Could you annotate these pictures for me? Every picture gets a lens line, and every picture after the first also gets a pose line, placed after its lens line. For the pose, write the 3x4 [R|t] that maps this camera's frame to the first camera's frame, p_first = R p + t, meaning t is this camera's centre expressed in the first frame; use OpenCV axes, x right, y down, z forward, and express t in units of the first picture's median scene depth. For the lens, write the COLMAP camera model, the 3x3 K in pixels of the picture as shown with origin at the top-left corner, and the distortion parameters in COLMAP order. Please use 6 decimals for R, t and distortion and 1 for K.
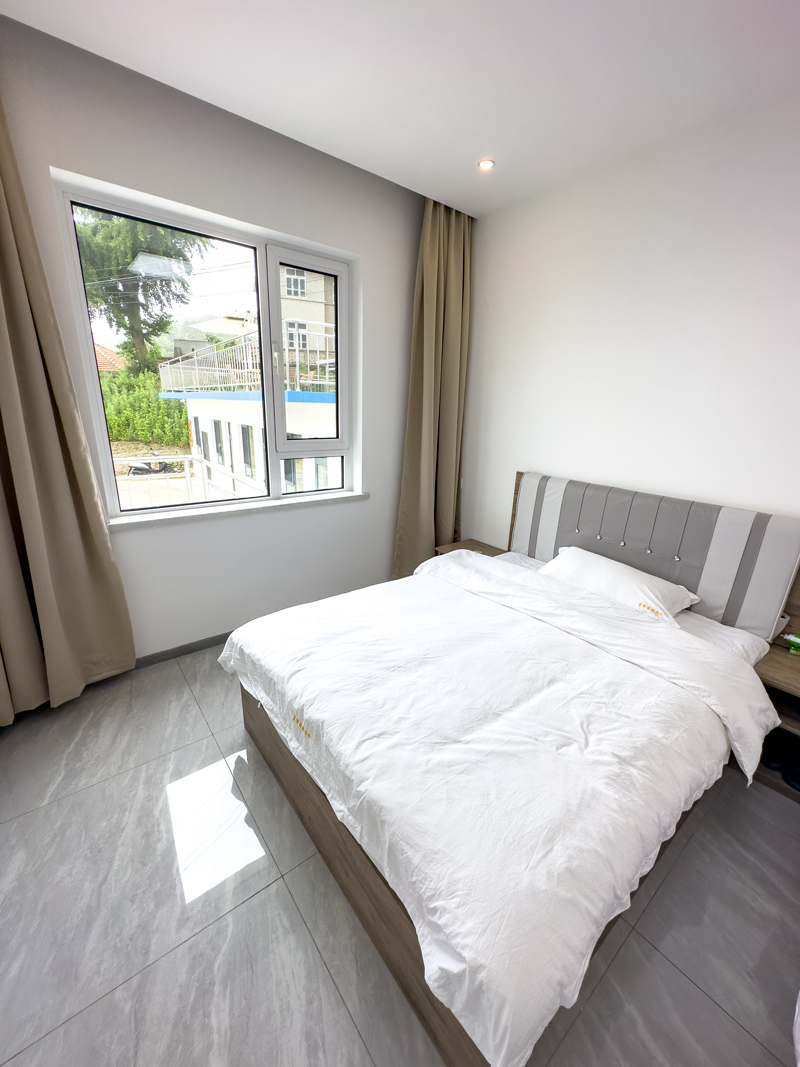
lens RADIAL K [[422.6, 0, 401.6], [0, 422.6, 529.3], [0, 0, 1]] dist [-0.003840, 0.000443]
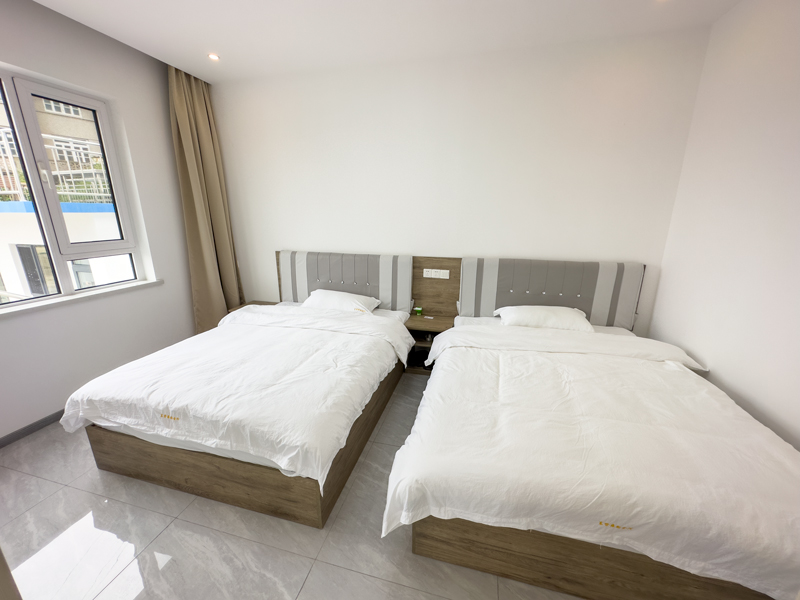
lens RADIAL K [[316.8, 0, 401.3], [0, 316.8, 297.5], [0, 0, 1]] dist [-0.003840, 0.000443]
pose [[0.794492, -0.186940, 0.577785, -0.104503], [0.194401, 0.979665, 0.049653, 0.099780], [-0.575318, 0.072873, 0.814677, -0.336201]]
